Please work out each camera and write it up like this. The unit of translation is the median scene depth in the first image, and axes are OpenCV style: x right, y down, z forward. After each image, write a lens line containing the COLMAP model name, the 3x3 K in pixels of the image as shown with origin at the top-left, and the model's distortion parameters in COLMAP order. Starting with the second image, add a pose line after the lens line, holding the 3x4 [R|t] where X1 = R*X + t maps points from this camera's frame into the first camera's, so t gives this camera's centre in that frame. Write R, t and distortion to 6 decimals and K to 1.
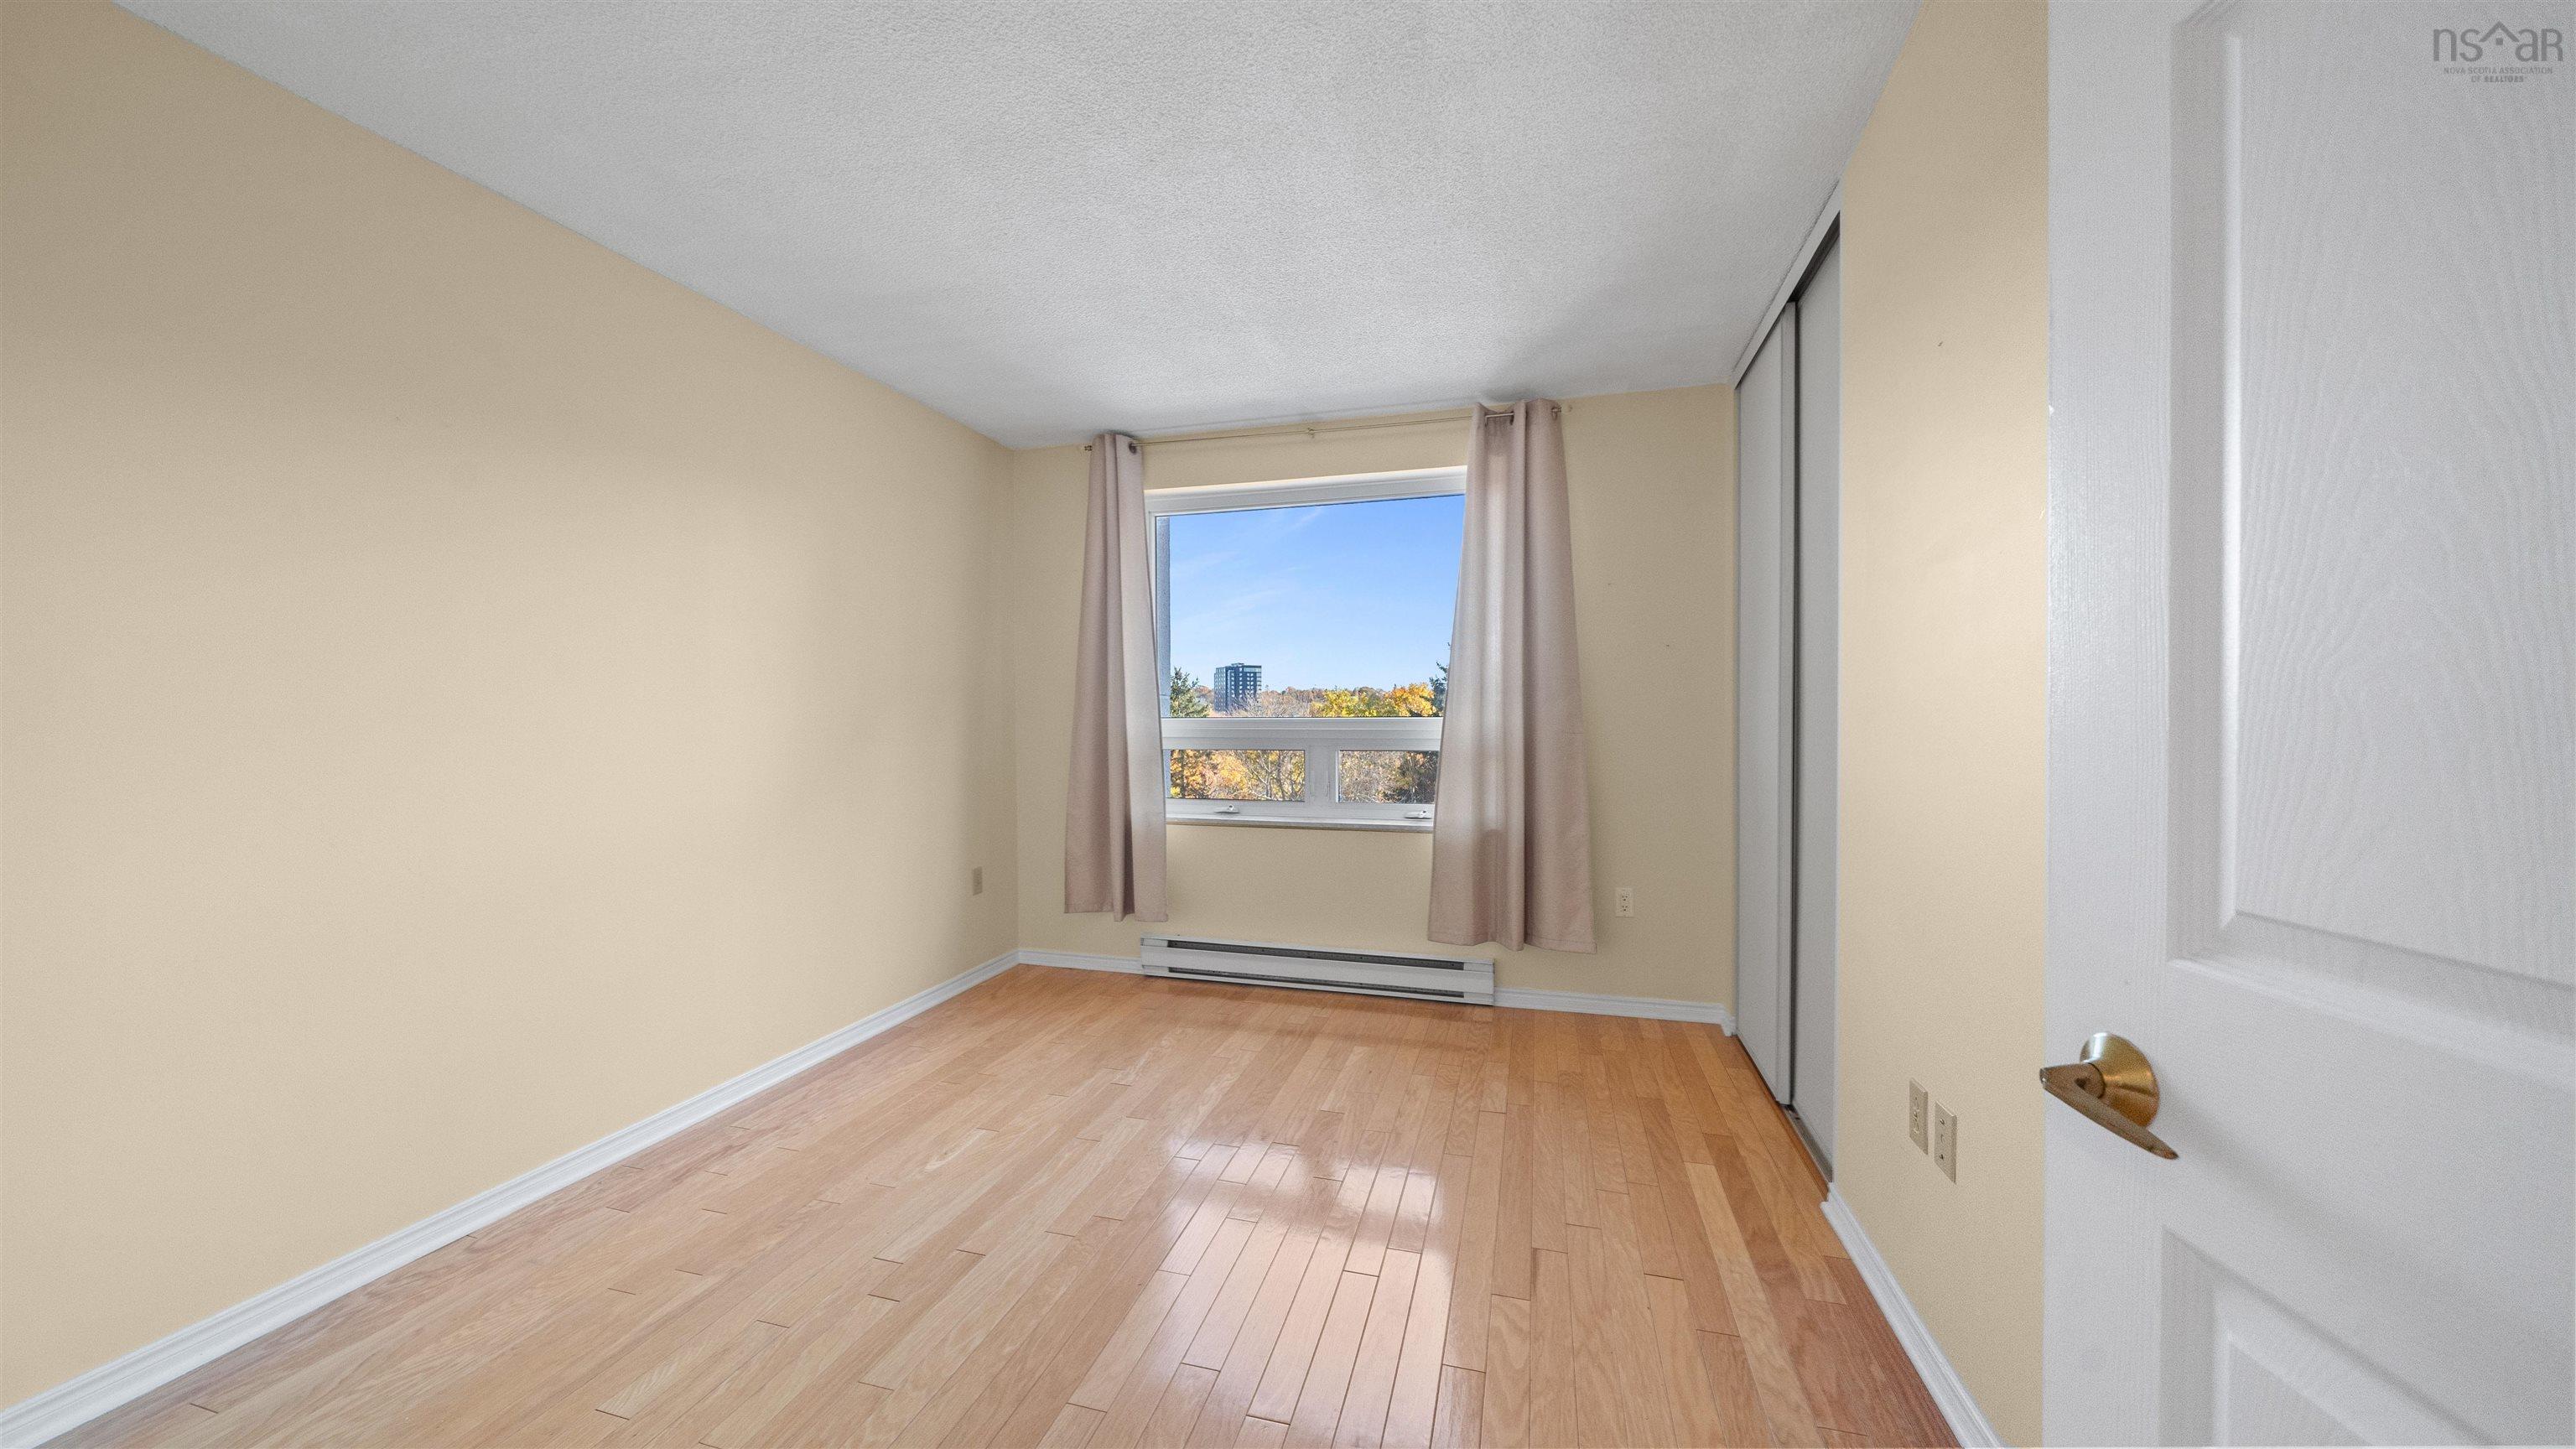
lens RADIAL K [[885.5, 0, 1288.7], [0, 885.5, 719.9], [0, 0, 1]] dist [0.000650, -0.000068]
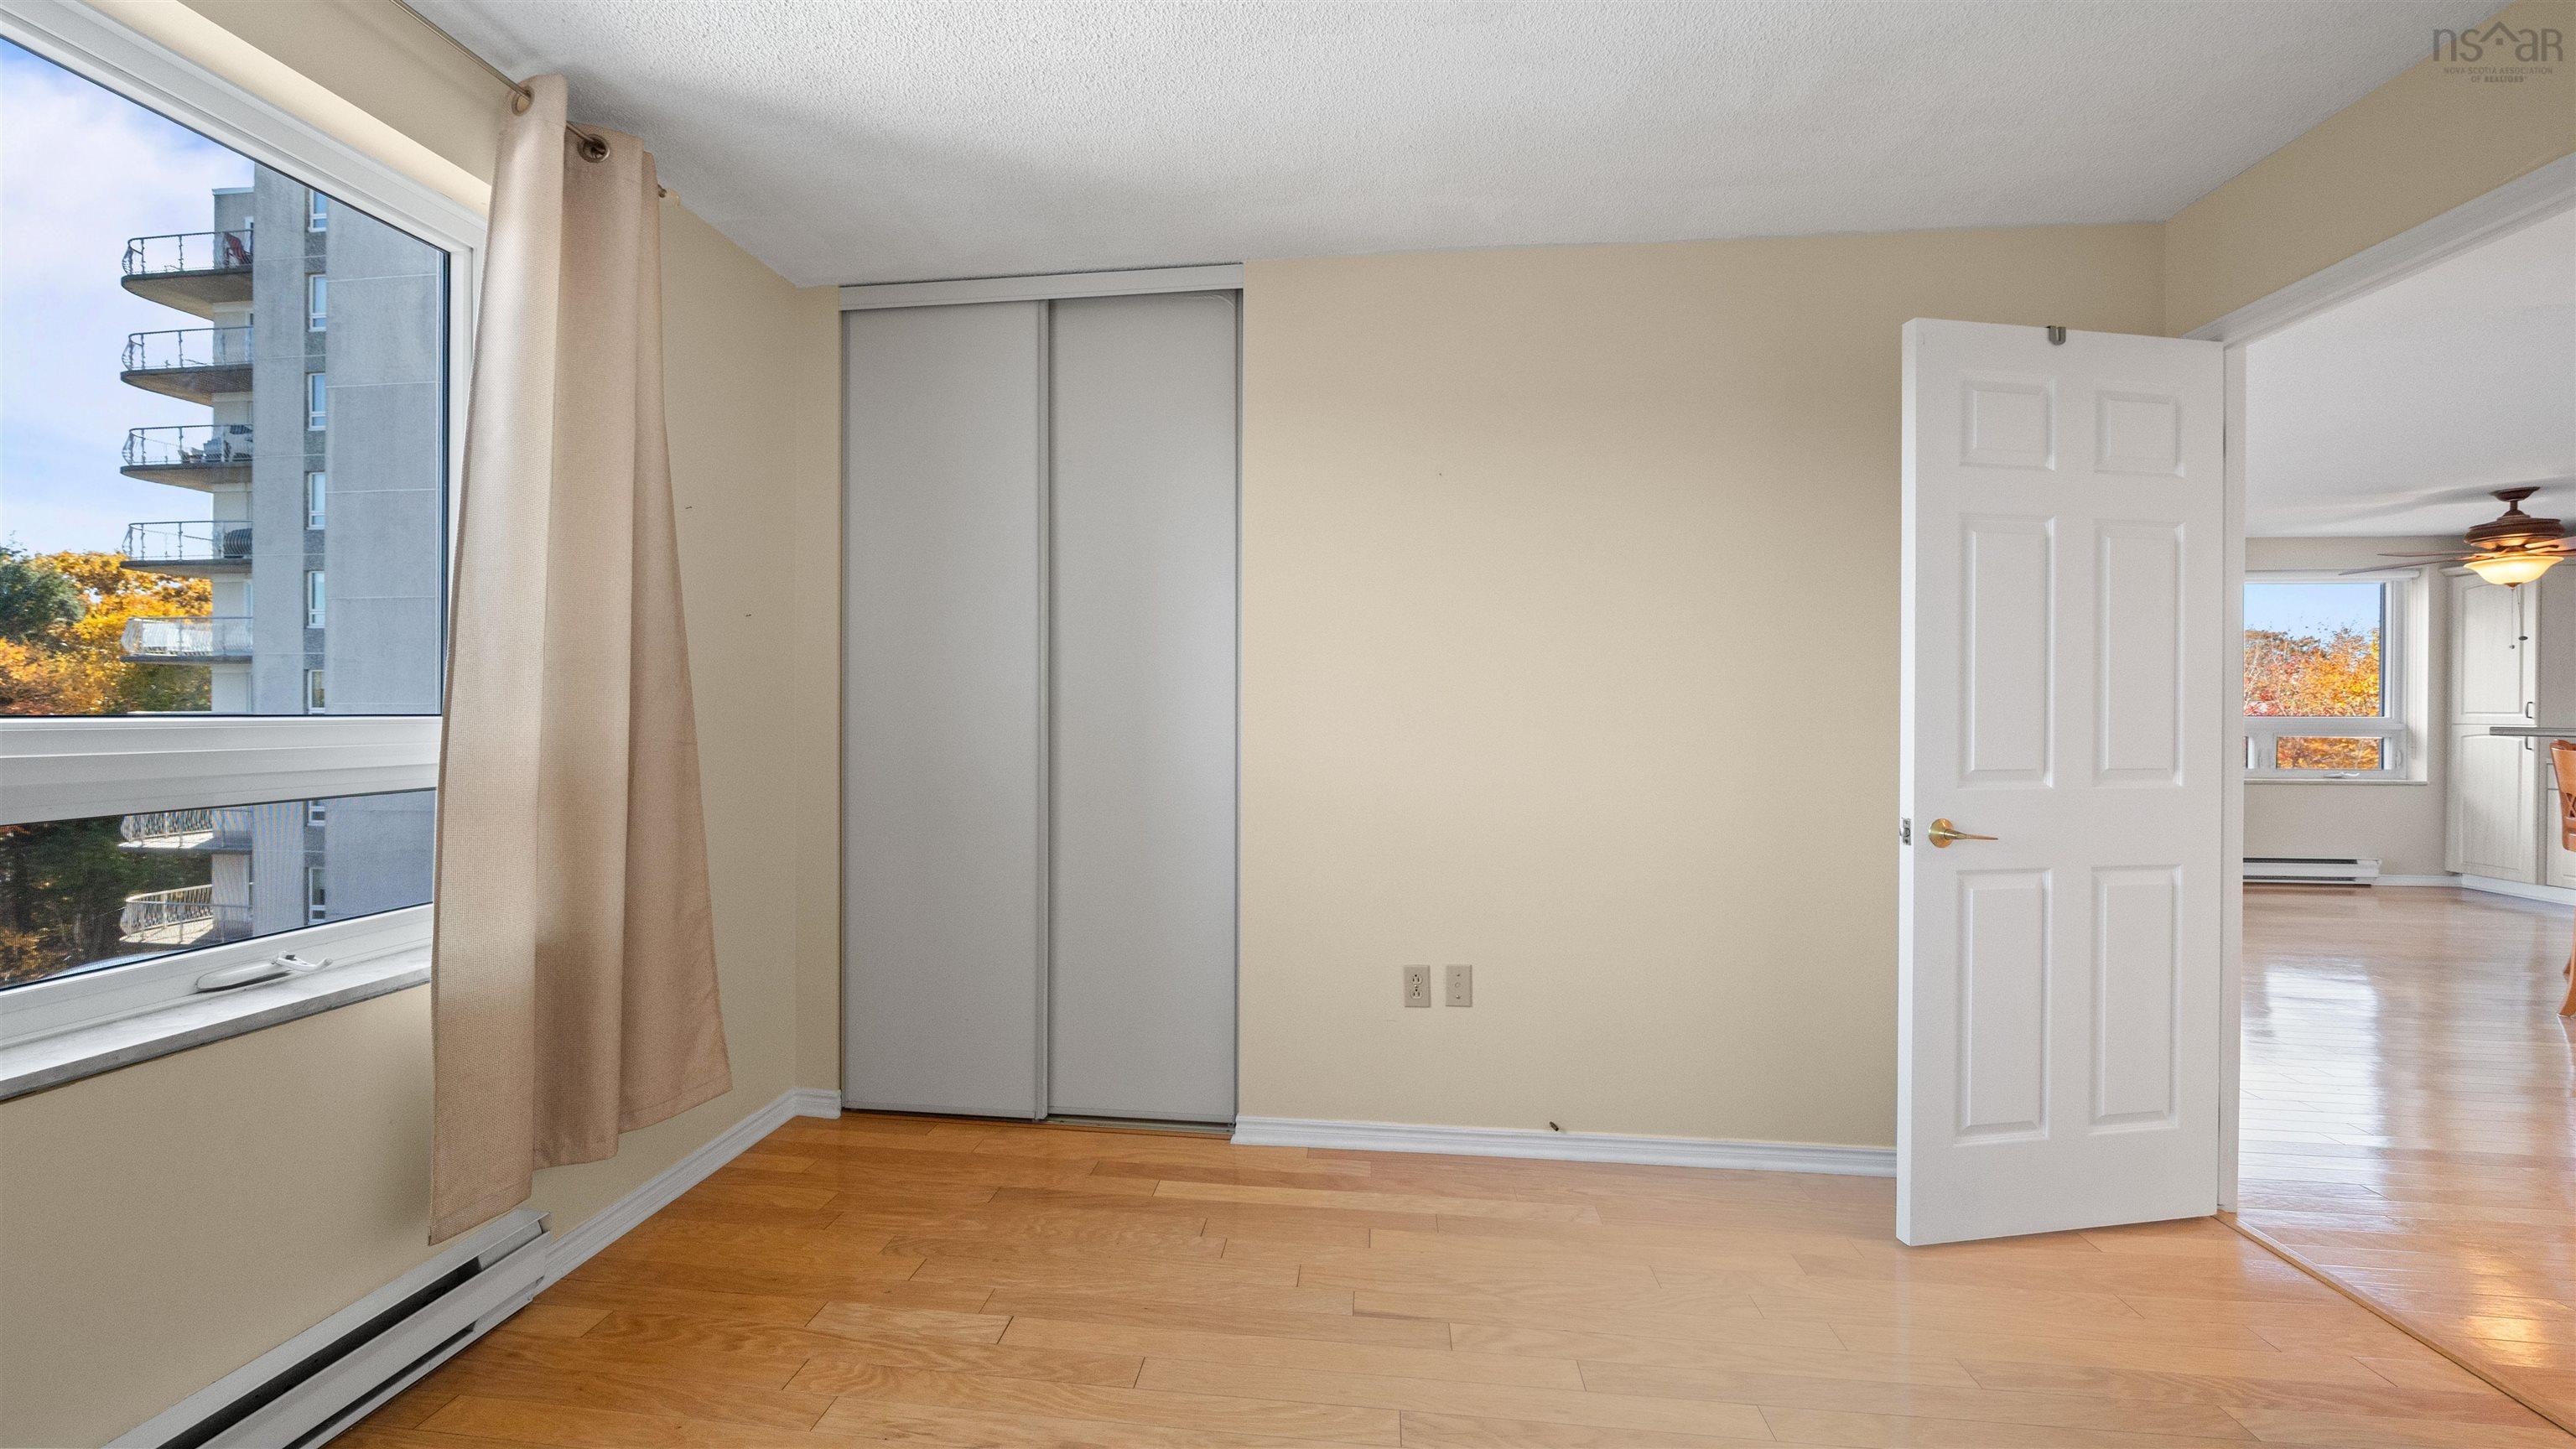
lens RADIAL K [[885.5, 0, 1288.7], [0, 885.5, 719.9], [0, 0, 1]] dist [0.000650, -0.000068]
pose [[-0.170671, -0.000742, 0.985328, -0.428828], [-0.000140, 1.000000, 0.000729, -0.000265], [-0.985328, -0.000013, -0.170671, 0.888681]]
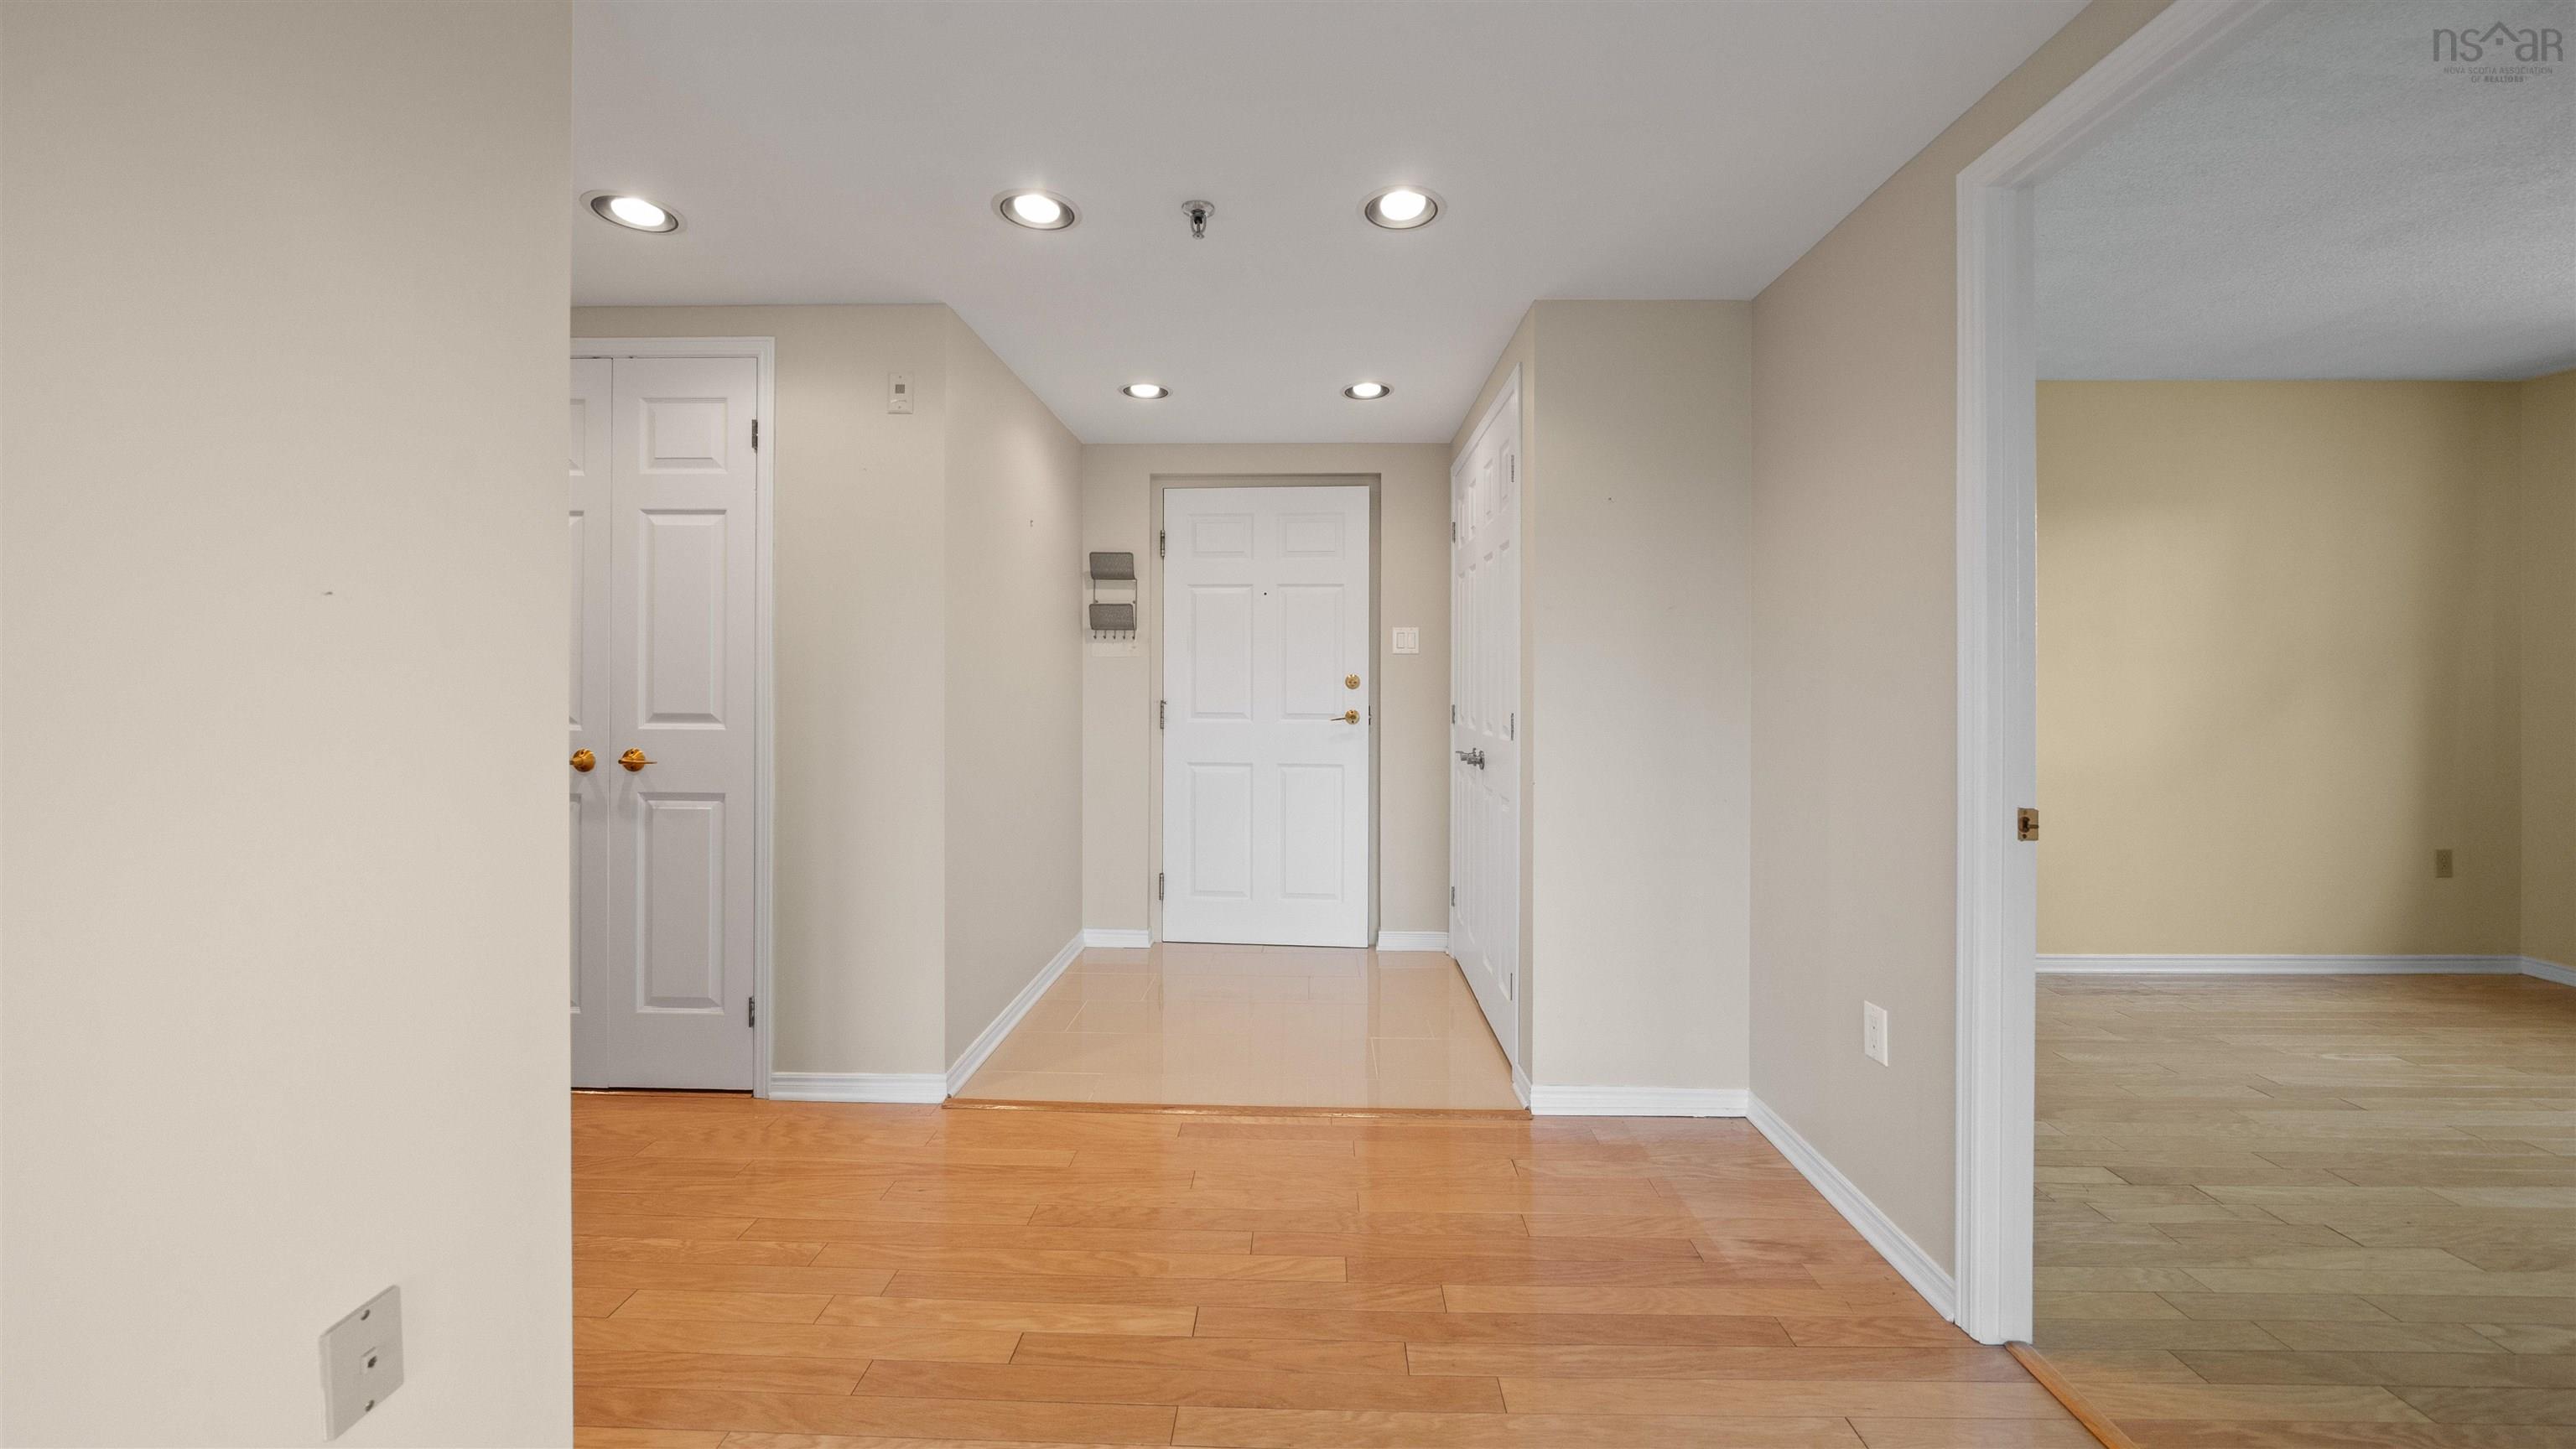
lens RADIAL K [[885.5, 0, 1288.7], [0, 885.5, 719.9], [0, 0, 1]] dist [0.000650, -0.000068]
pose [[0.248506, 0.041754, -0.967730, 0.366135], [-0.006316, 0.999119, 0.041486, -0.004797], [0.968610, -0.004197, 0.248550, -0.627134]]
